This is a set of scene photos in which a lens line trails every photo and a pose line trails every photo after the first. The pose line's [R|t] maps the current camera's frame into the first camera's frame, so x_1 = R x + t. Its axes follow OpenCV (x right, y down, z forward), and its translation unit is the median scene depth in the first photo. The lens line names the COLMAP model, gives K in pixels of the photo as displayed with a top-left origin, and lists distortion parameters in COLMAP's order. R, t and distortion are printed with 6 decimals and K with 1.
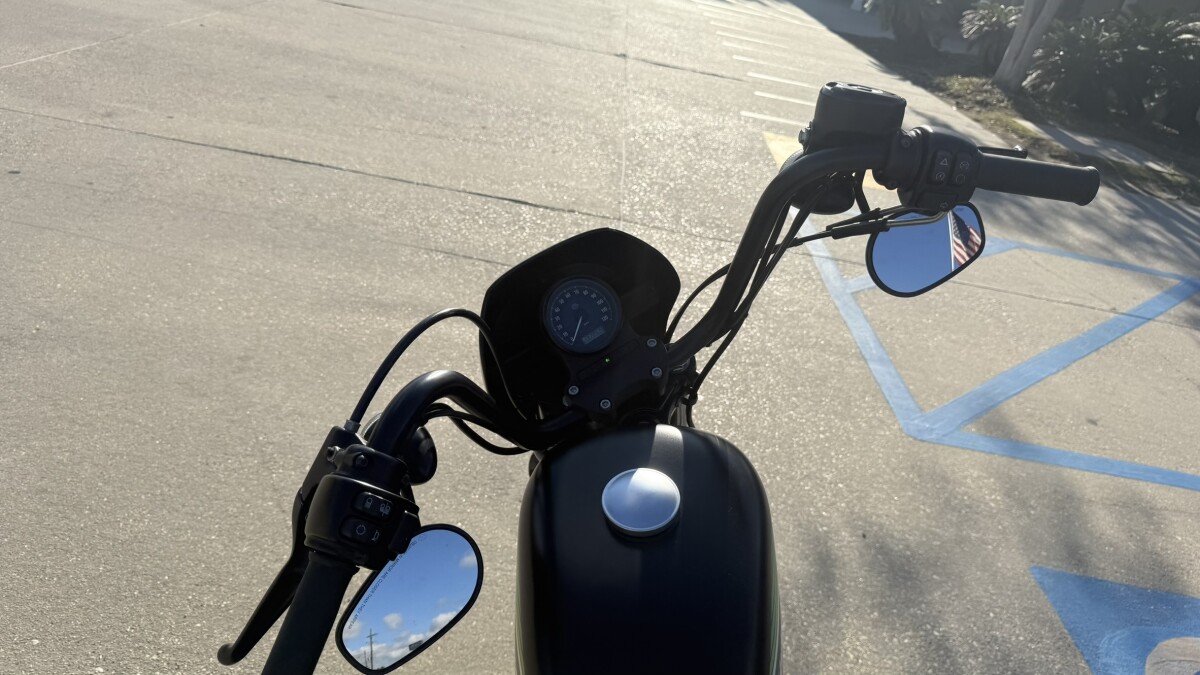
lens RADIAL K [[846.6, 0, 599.4], [0, 846.6, 330.8], [0, 0, 1]] dist [0.036442, -0.058127]
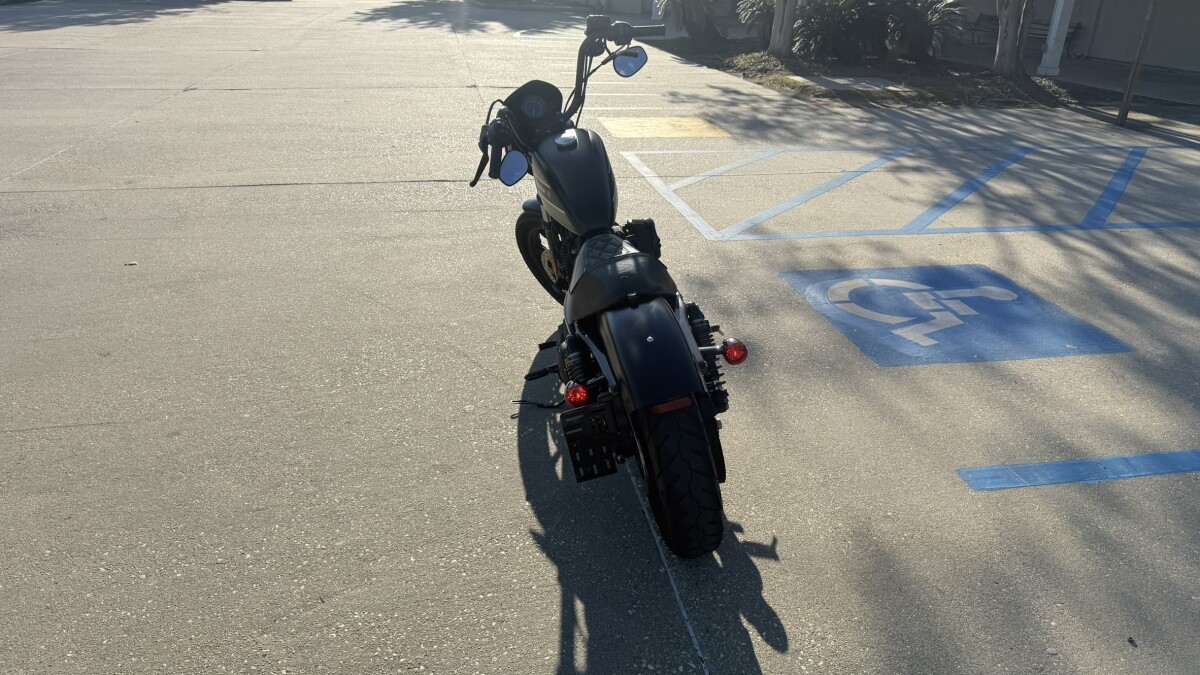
lens RADIAL K [[846.6, 0, 596.2], [0, 846.6, 339.9], [0, 0, 1]] dist [0.036442, -0.058127]
pose [[0.964434, -0.232234, 0.126232, -0.043688], [0.236606, 0.971387, -0.020612, 0.104707], [-0.117833, 0.049746, 0.991787, -0.233465]]
